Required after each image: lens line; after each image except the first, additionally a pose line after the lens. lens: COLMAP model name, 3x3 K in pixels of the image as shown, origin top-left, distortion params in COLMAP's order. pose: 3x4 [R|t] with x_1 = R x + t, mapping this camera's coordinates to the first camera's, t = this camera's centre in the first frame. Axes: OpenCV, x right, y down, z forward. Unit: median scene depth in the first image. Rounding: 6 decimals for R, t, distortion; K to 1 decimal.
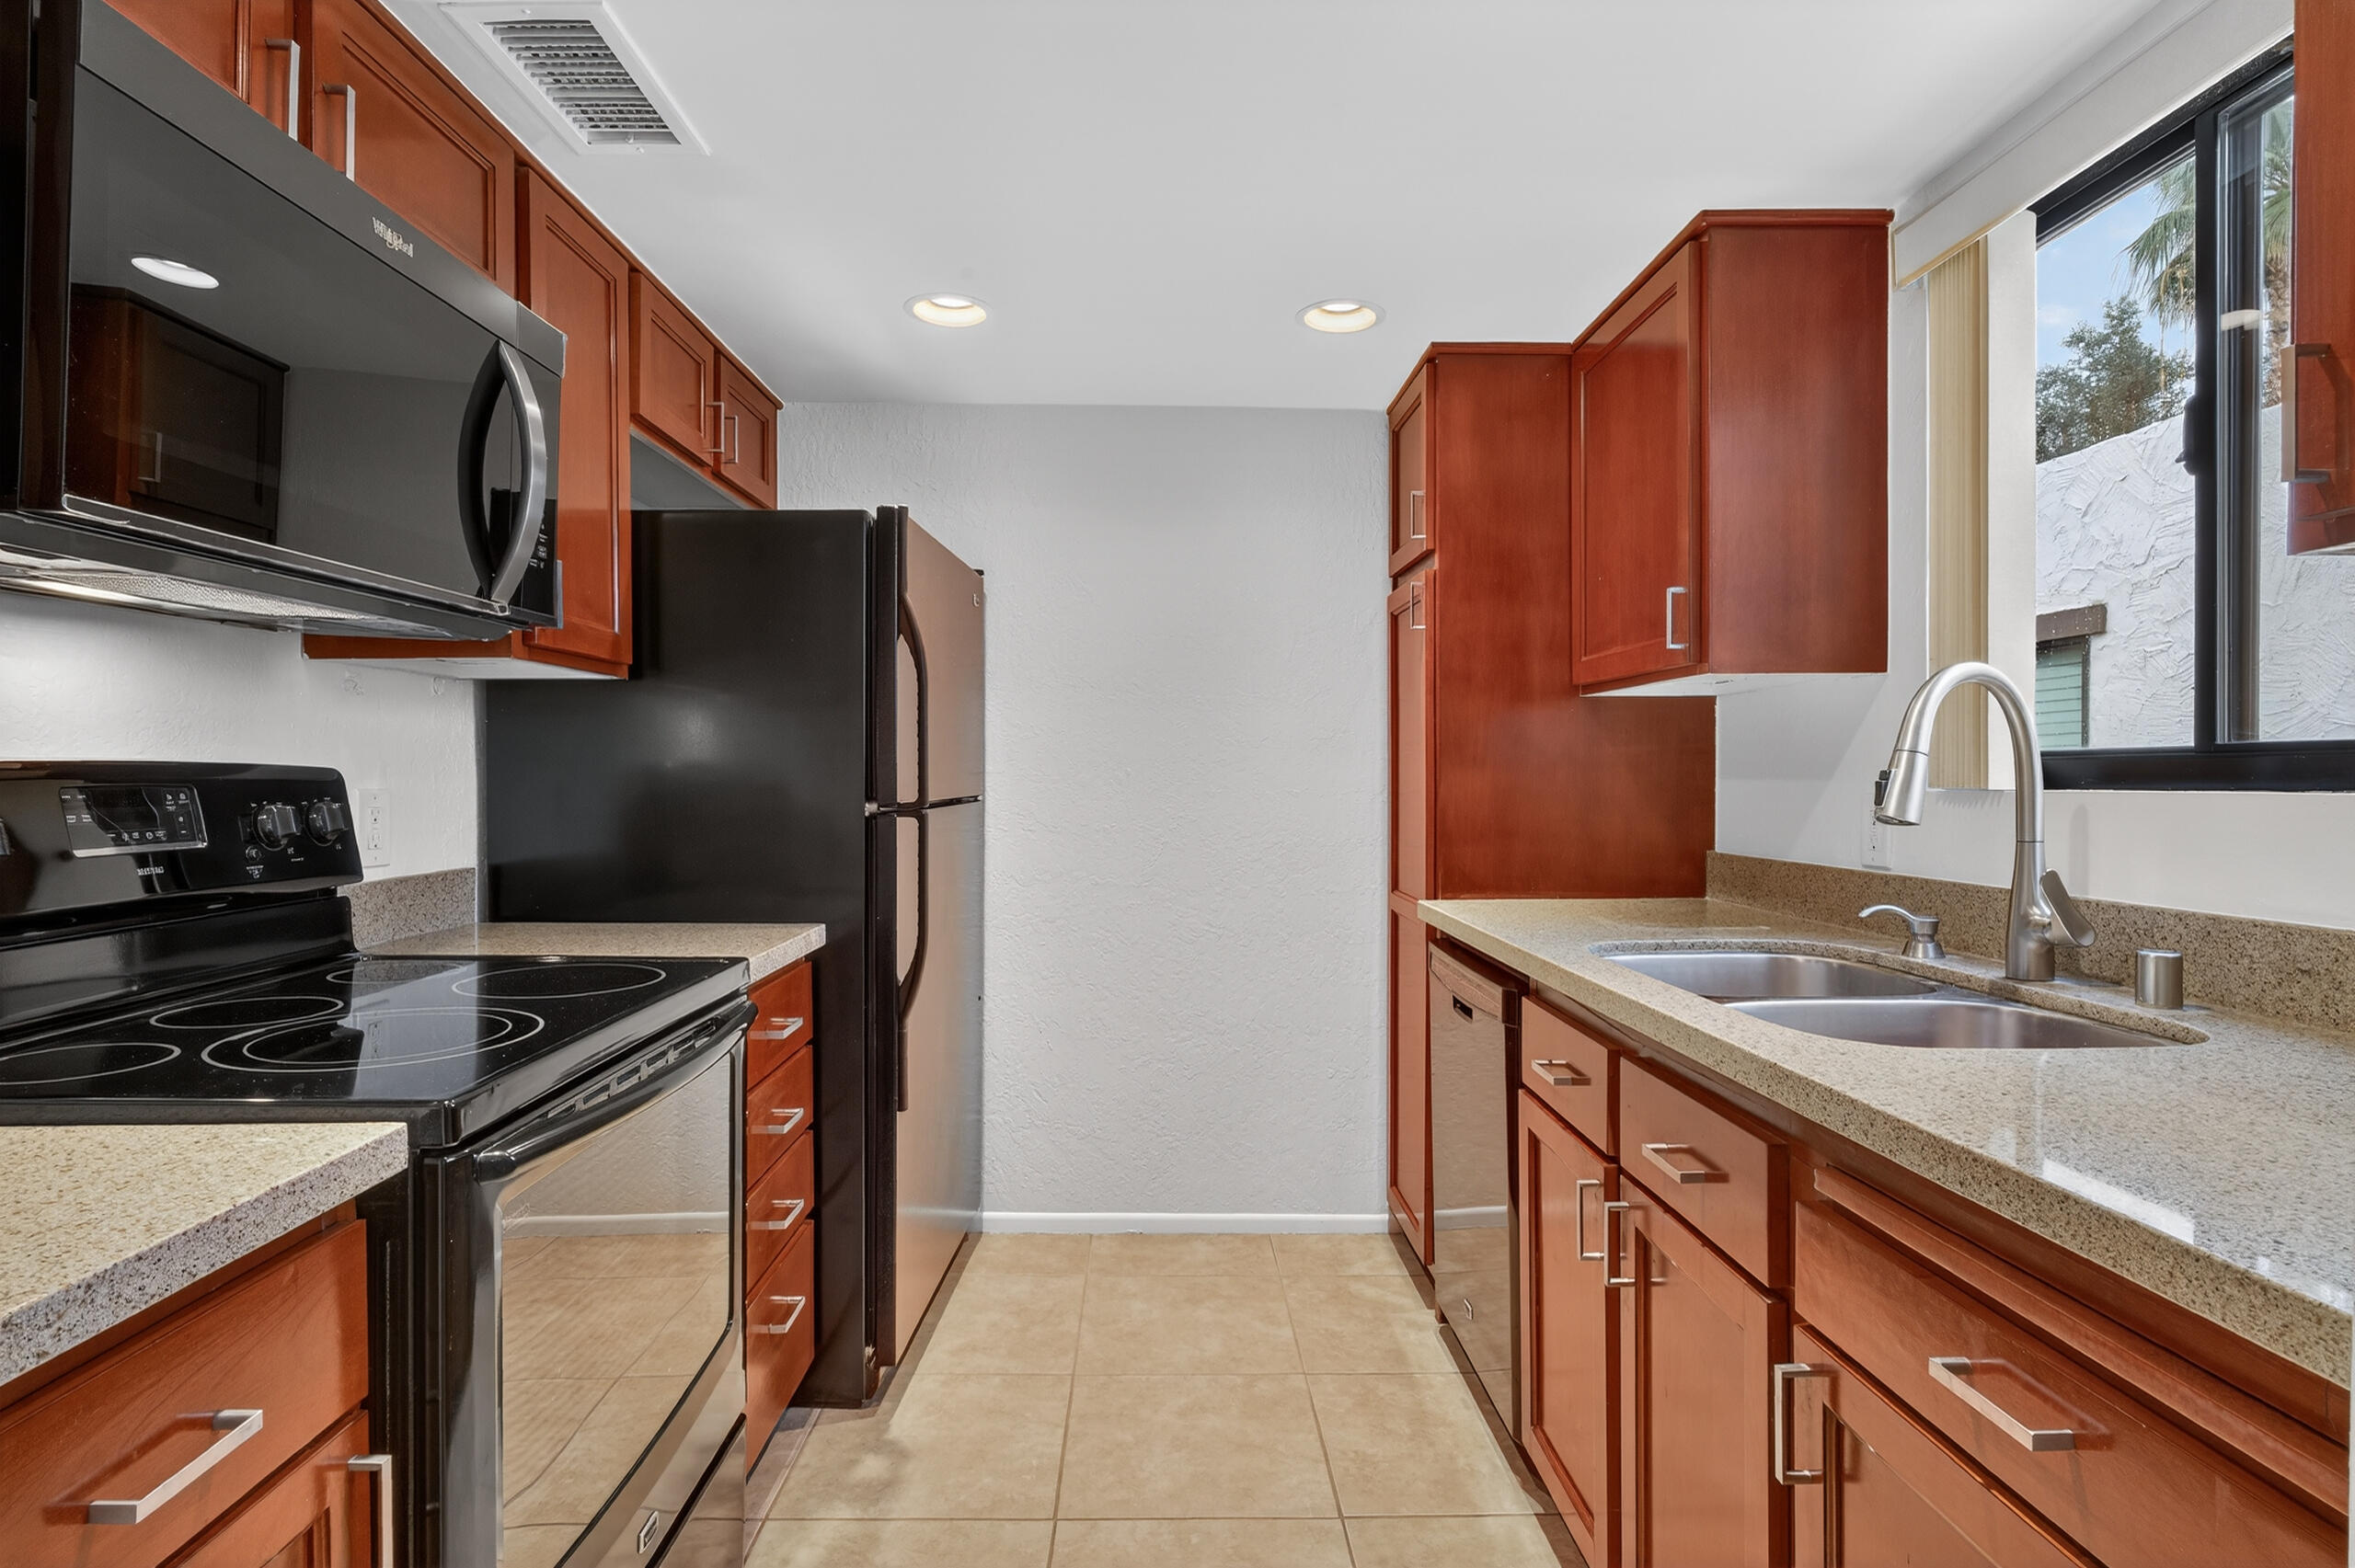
lens RADIAL K [[1202.2, 0, 1173.7], [0, 1202.2, 771.5], [0, 0, 1]] dist [-0.005307, -0.000454]
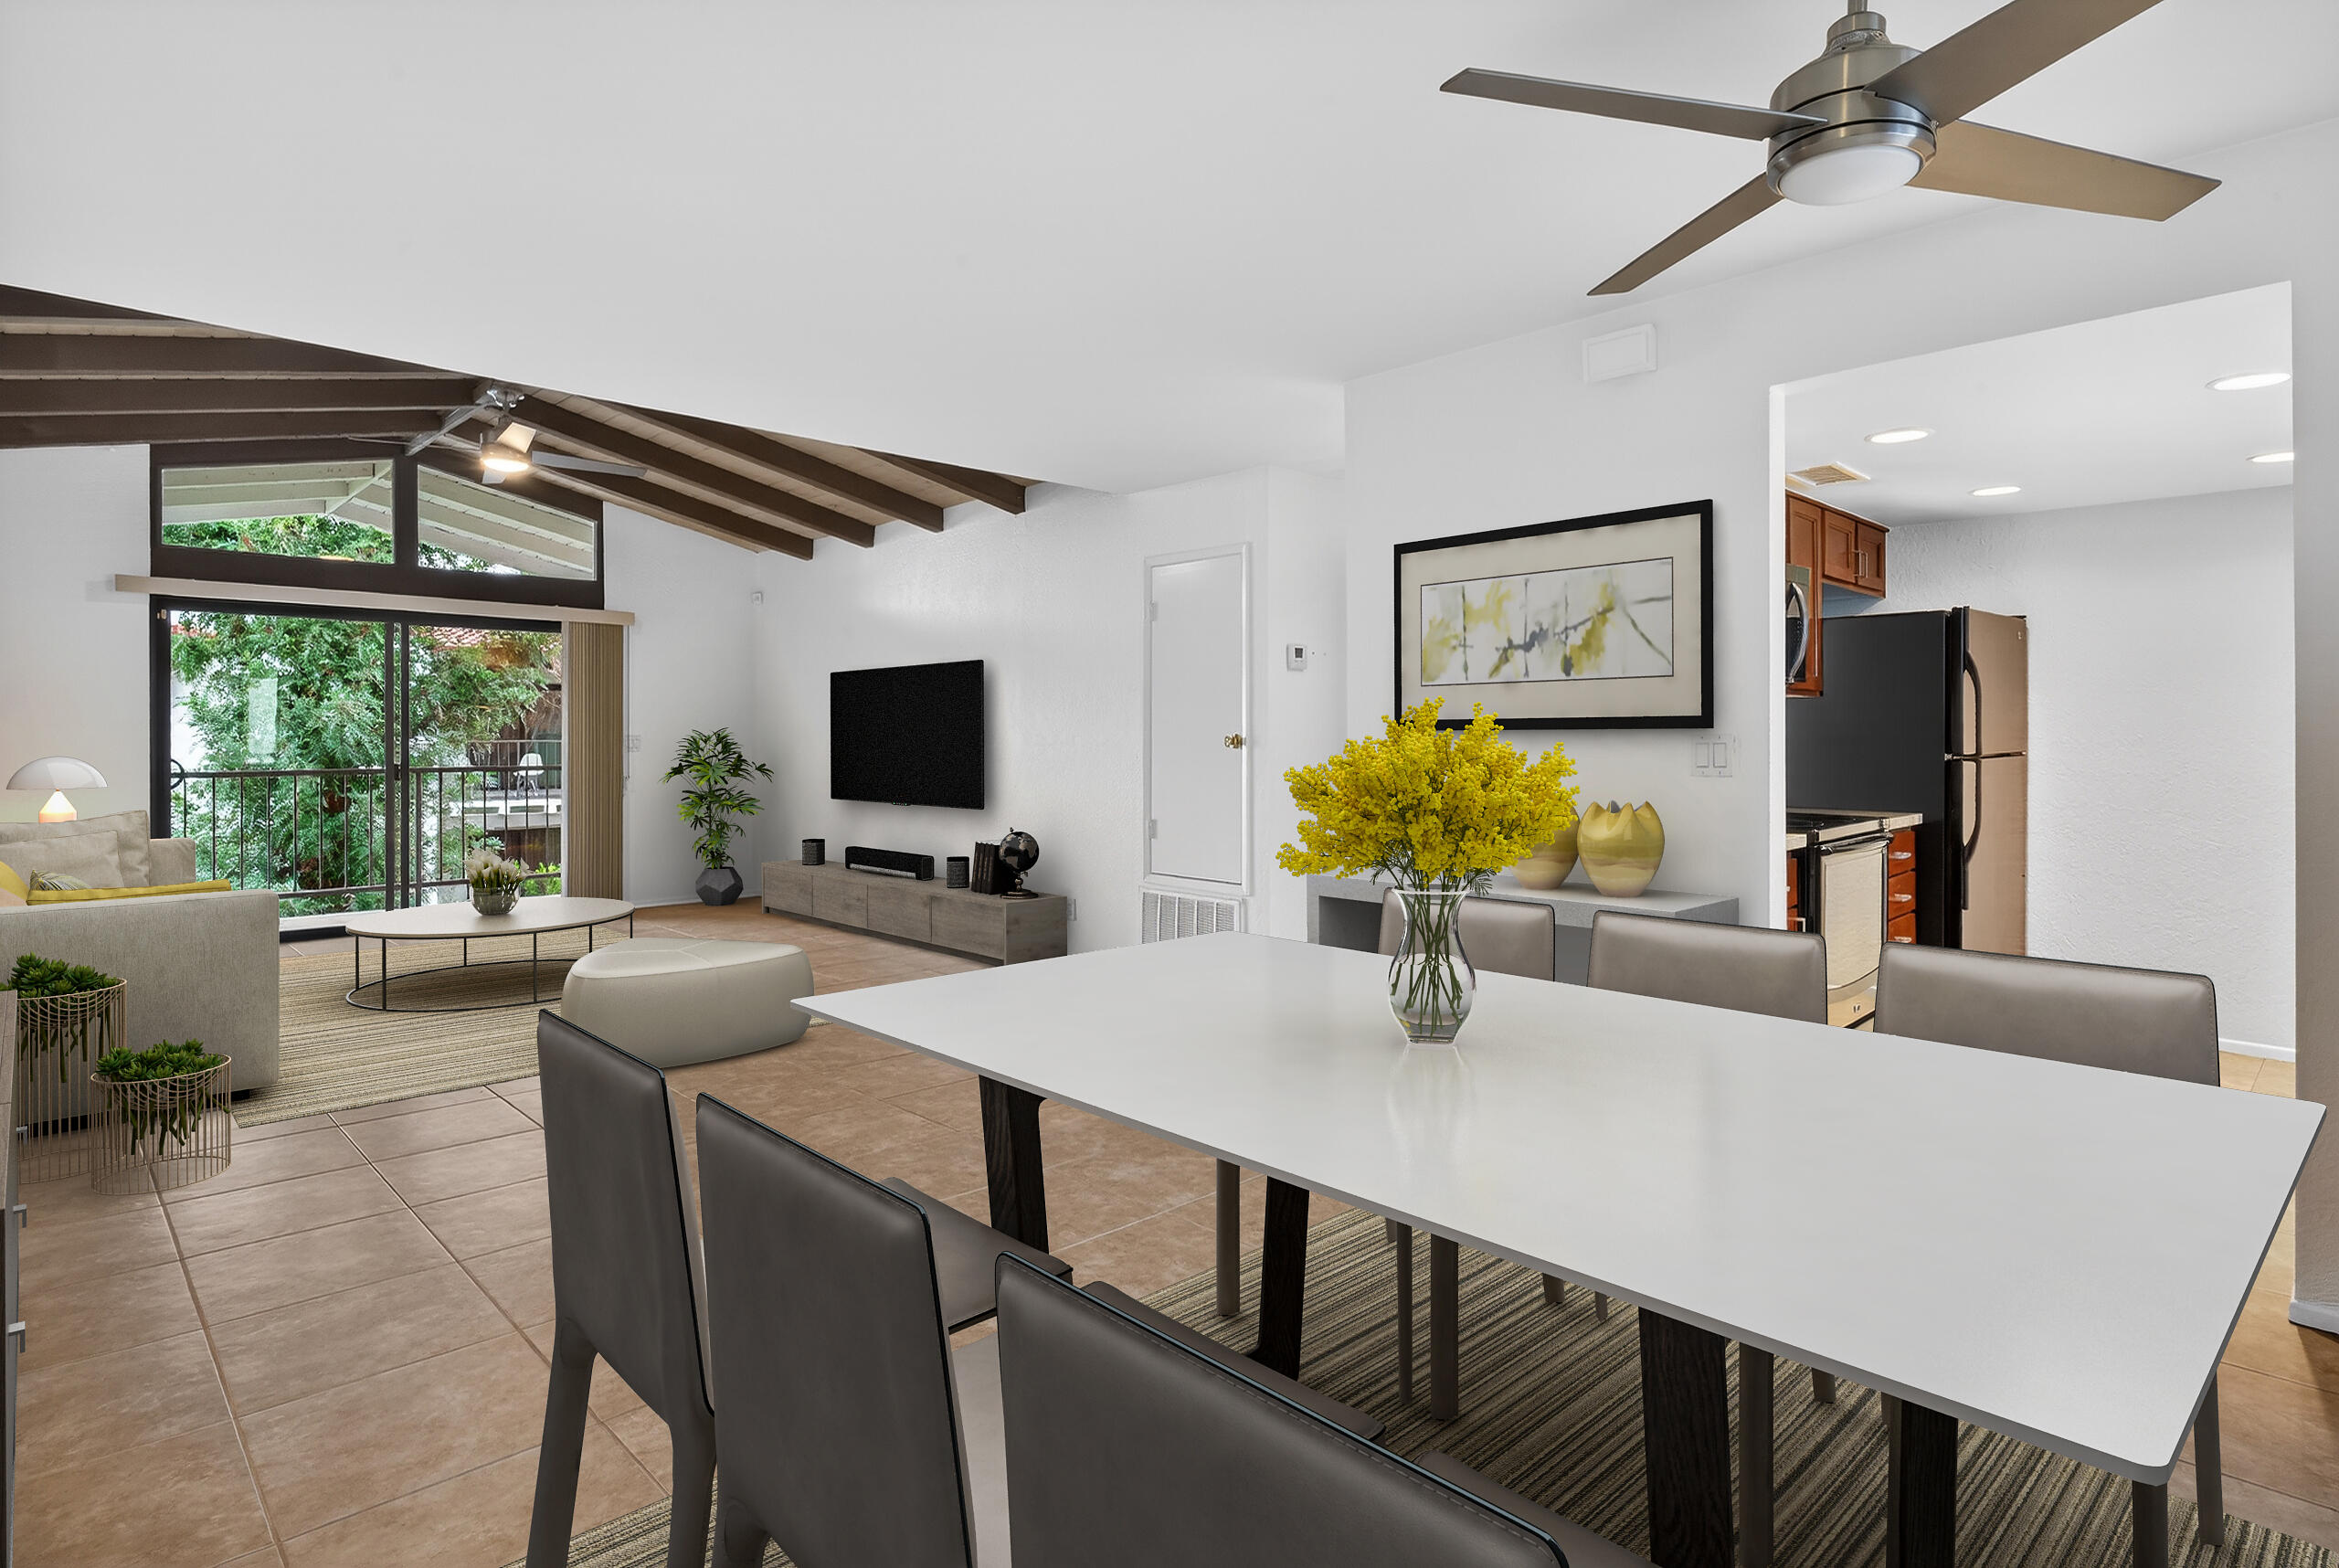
lens RADIAL K [[1194.2, 0, 1164.0], [0, 1194.2, 738.4], [0, 0, 1]] dist [-0.005307, -0.000454]
pose [[0.679673, 0.002667, -0.733511, 0.312931], [-0.000732, 0.999995, 0.002958, -0.004605], [0.733515, -0.001474, 0.679672, -1.291792]]
